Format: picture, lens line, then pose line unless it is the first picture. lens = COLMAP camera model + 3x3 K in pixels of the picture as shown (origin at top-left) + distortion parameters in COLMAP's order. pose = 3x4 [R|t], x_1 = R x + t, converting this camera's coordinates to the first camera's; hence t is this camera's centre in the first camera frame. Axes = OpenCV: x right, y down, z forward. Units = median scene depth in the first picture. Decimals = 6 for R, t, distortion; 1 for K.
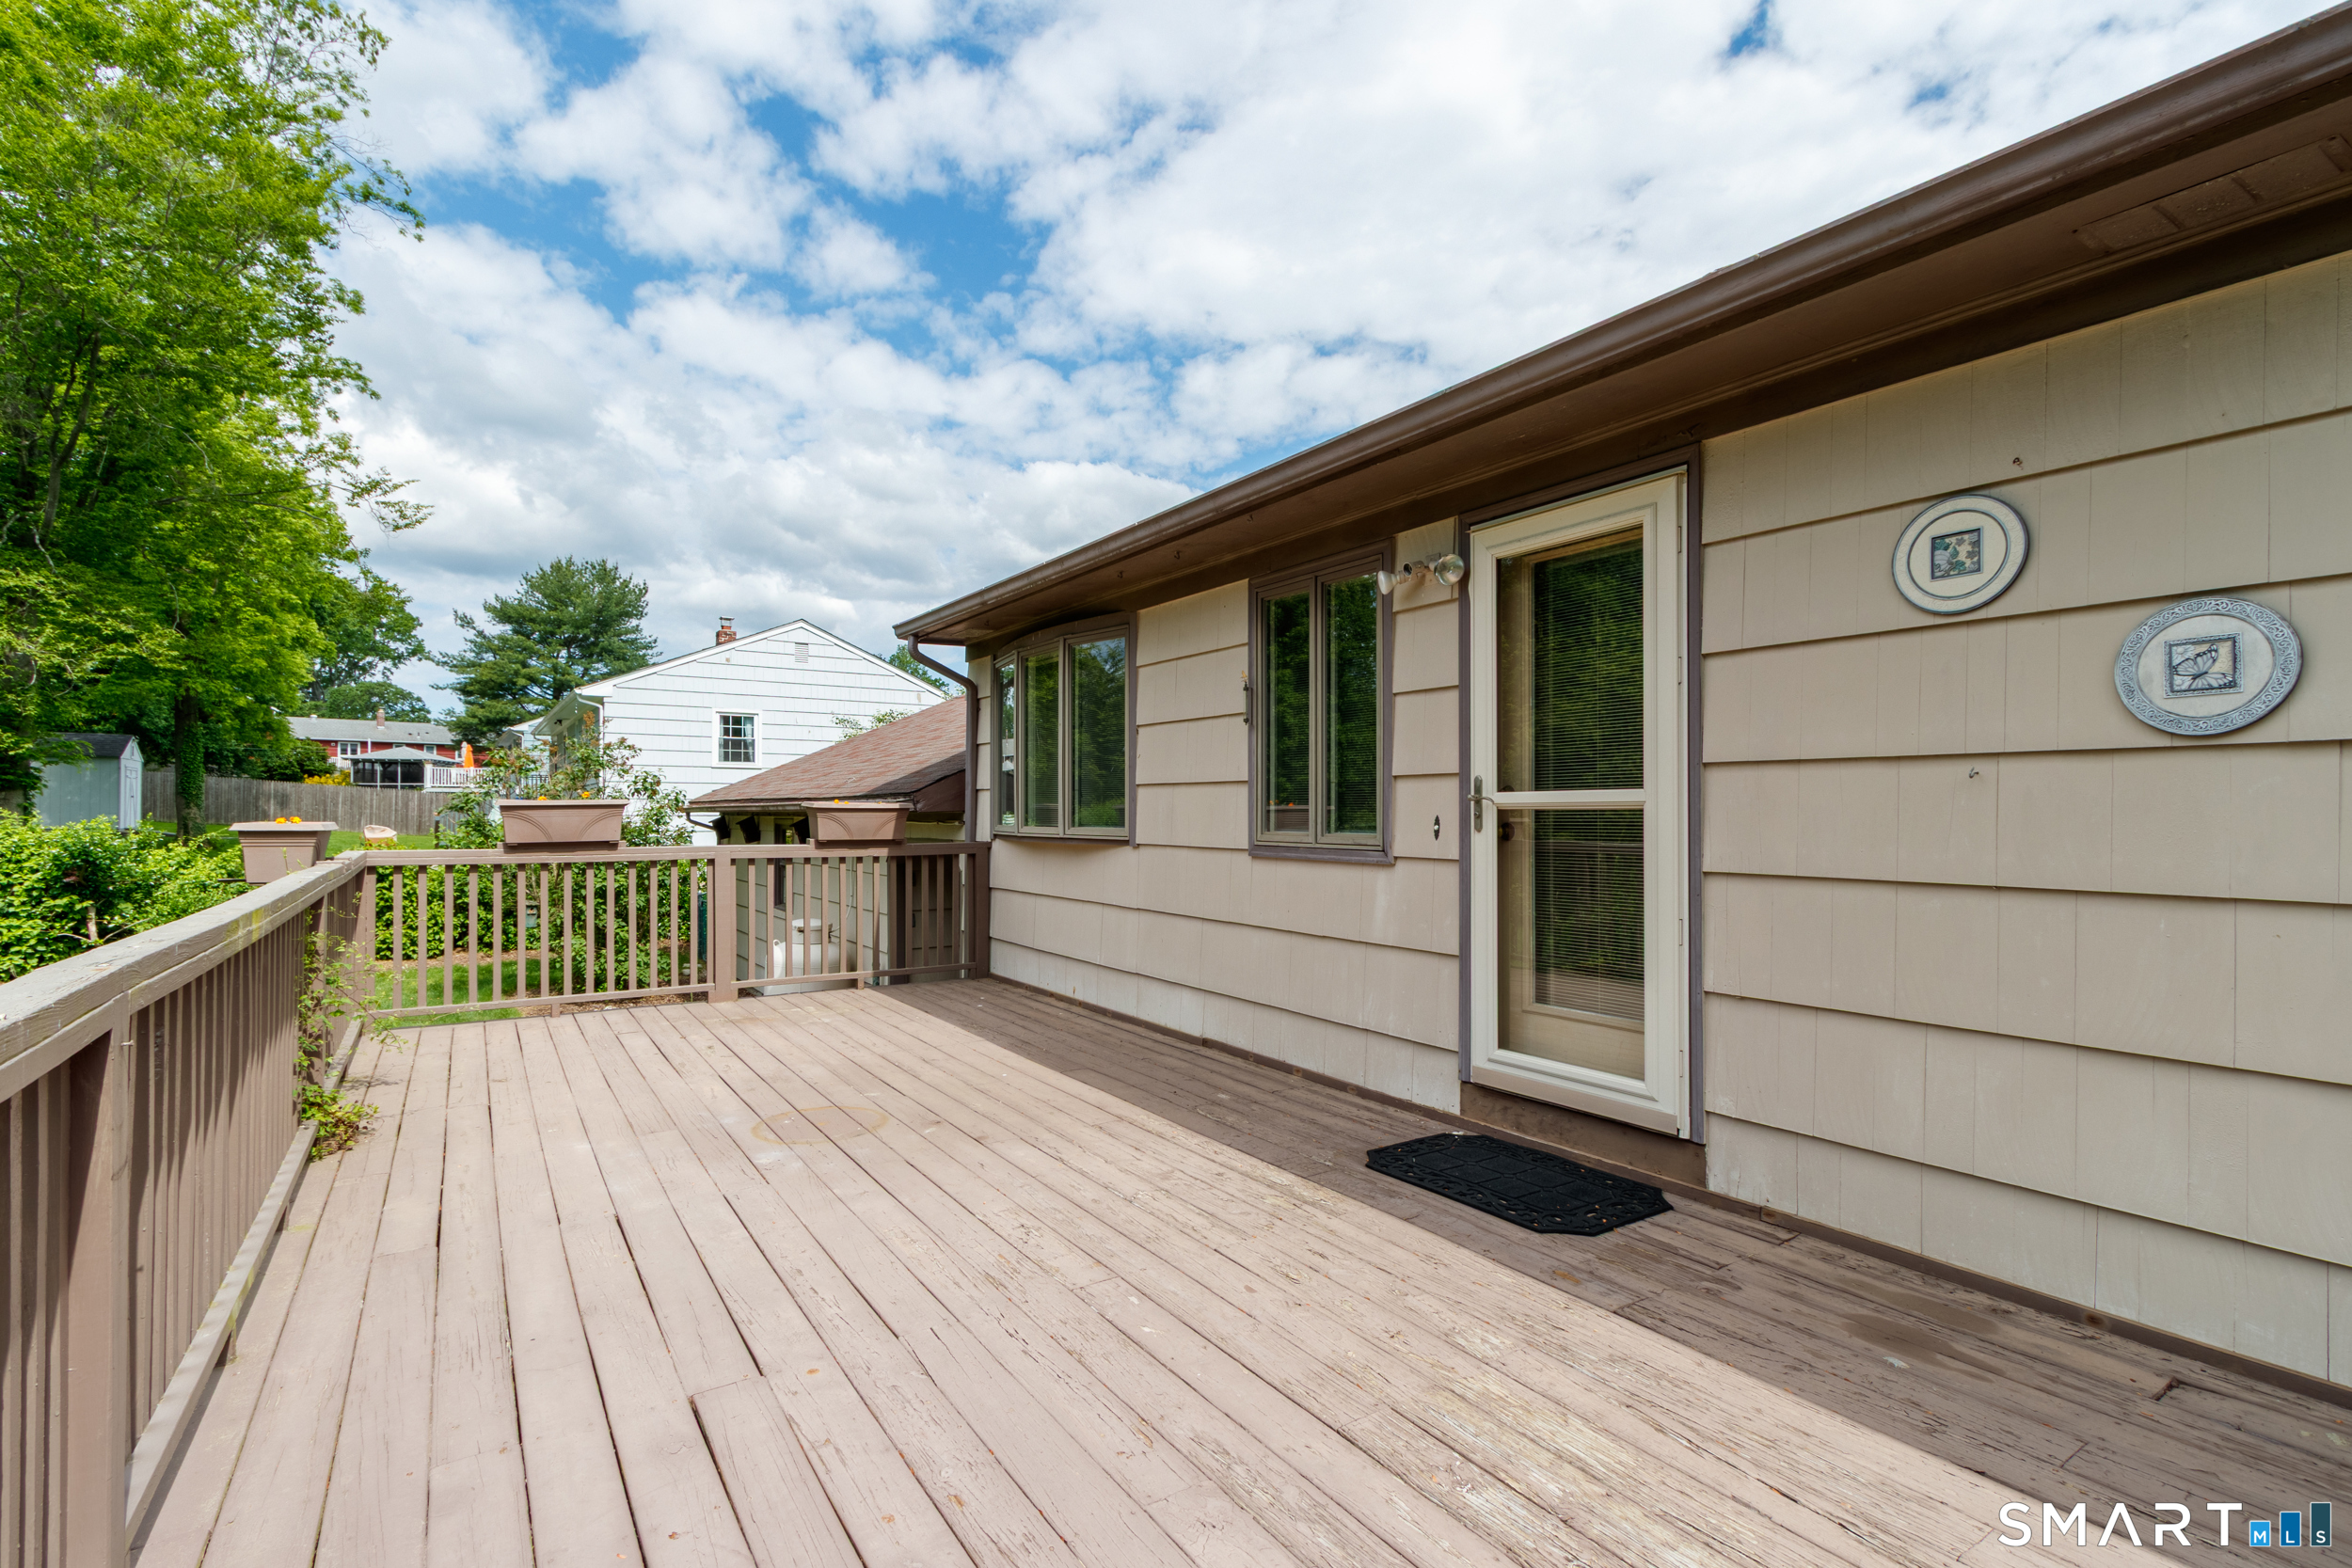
lens RADIAL K [[1097.2, 0, 1179.7], [0, 1097.2, 813.3], [0, 0, 1]] dist [-0.001811, -0.000415]
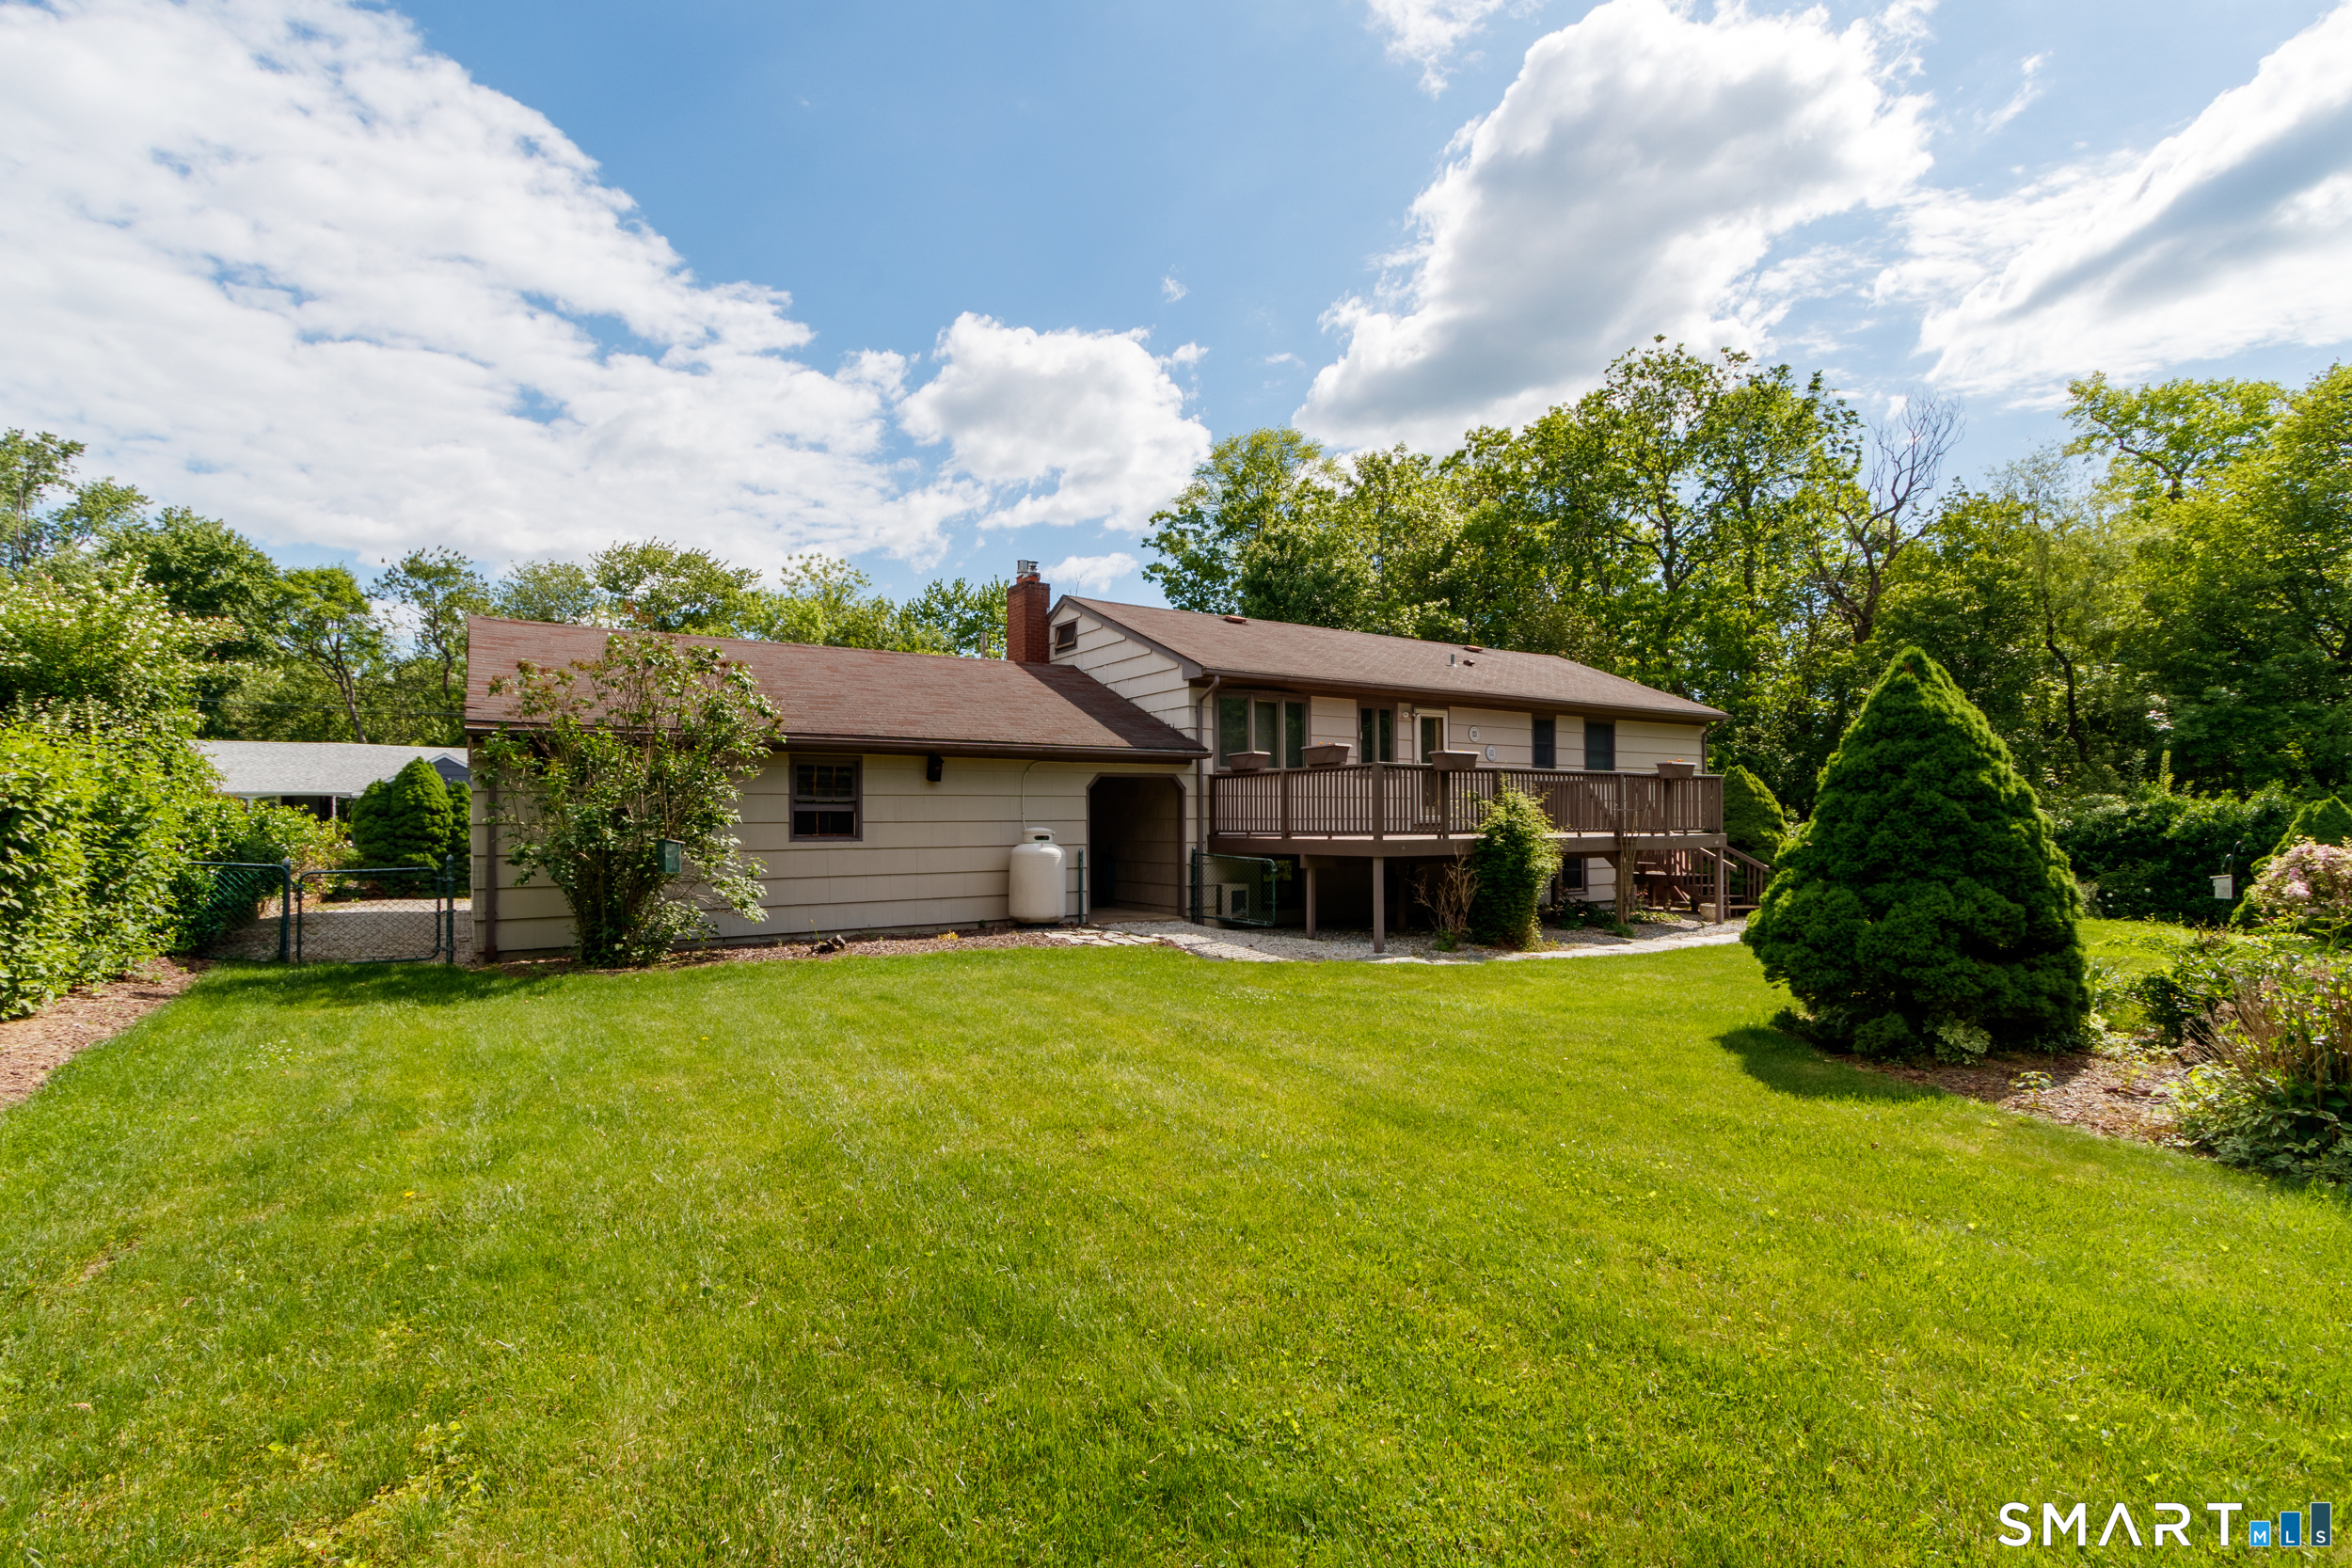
lens RADIAL K [[1097.2, 0, 1179.7], [0, 1097.2, 813.3], [0, 0, 1]] dist [-0.001811, -0.000415]
pose [[-0.016730, 0.011596, 0.999793, -4.298809], [0.012501, 0.999857, -0.011388, 0.226673], [-0.999782, 0.012308, -0.016873, 2.035088]]
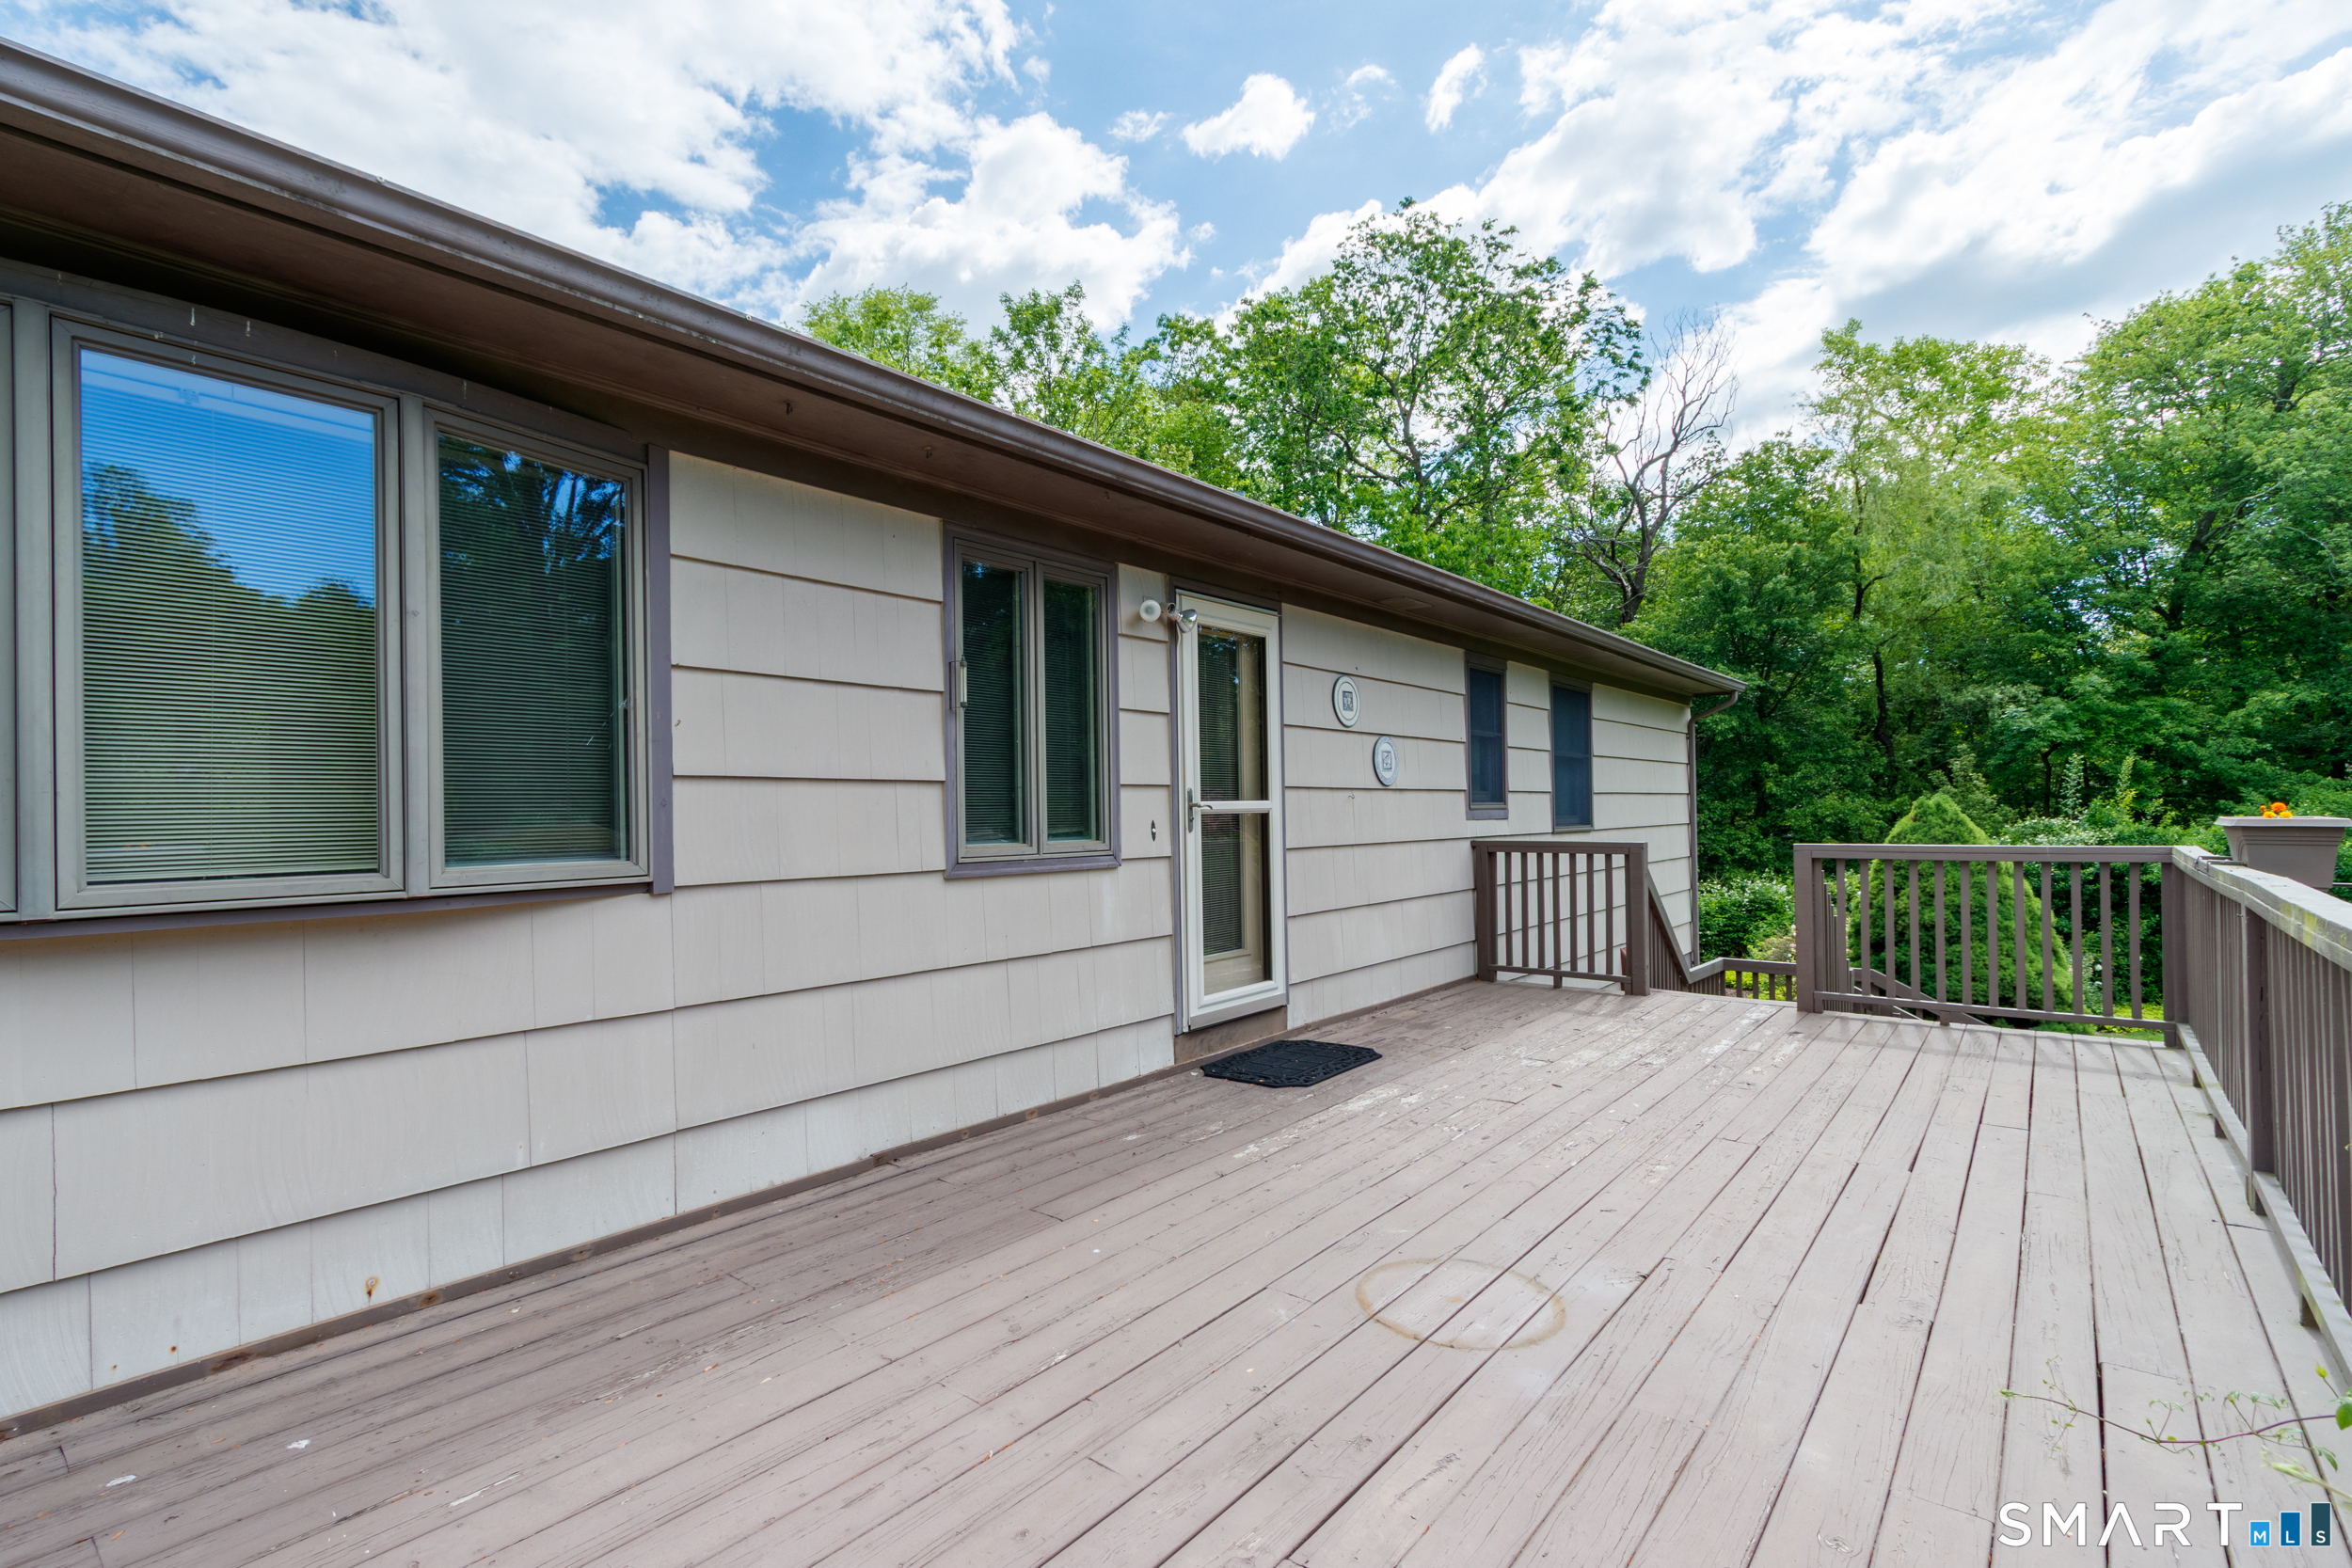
lens RADIAL K [[1089.0, 0, 1149.8], [0, 1089.0, 816.0], [0, 0, 1]] dist [-0.002201, -0.000330]
pose [[-0.287932, 0.001684, 0.957650, -0.890305], [0.018675, 0.999818, 0.003857, -0.007000], [-0.957469, 0.018995, -0.287911, 1.355031]]
